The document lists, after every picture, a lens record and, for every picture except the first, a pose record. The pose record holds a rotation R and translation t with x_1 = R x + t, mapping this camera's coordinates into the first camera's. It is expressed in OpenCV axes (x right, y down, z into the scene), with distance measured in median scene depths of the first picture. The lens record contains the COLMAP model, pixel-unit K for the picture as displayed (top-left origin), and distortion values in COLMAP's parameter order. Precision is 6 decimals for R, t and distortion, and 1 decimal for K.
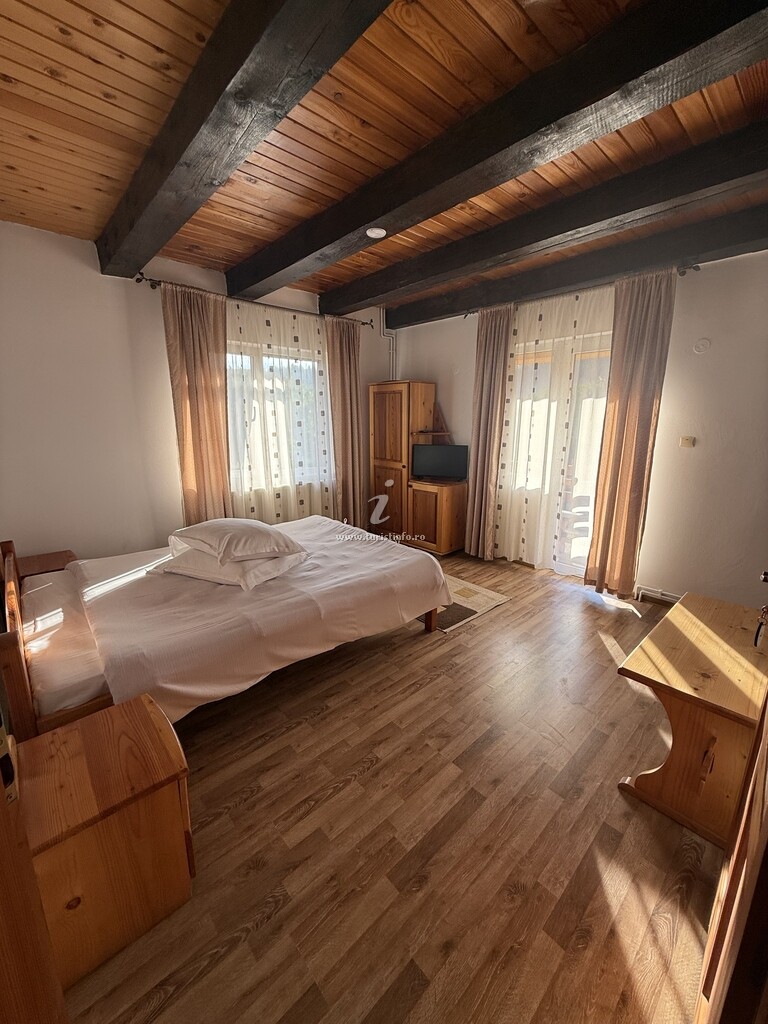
lens RADIAL K [[406.5, 0, 385.3], [0, 406.5, 509.4], [0, 0, 1]] dist [-0.000312, 0.000476]
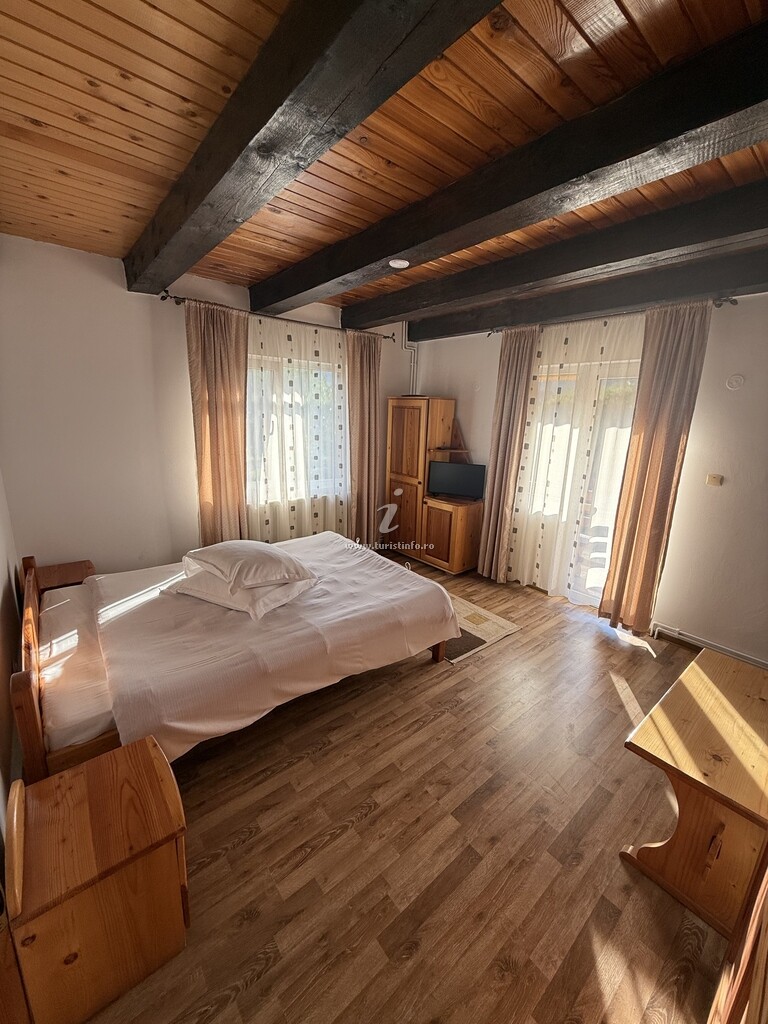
lens RADIAL K [[406.5, 0, 386.2], [0, 406.5, 504.9], [0, 0, 1]] dist [-0.000312, 0.000476]
pose [[0.998240, 0.043341, -0.040477, 0.013442], [-0.042784, 0.998979, 0.014534, -0.128885], [0.041065, -0.012777, 0.999075, 0.009717]]
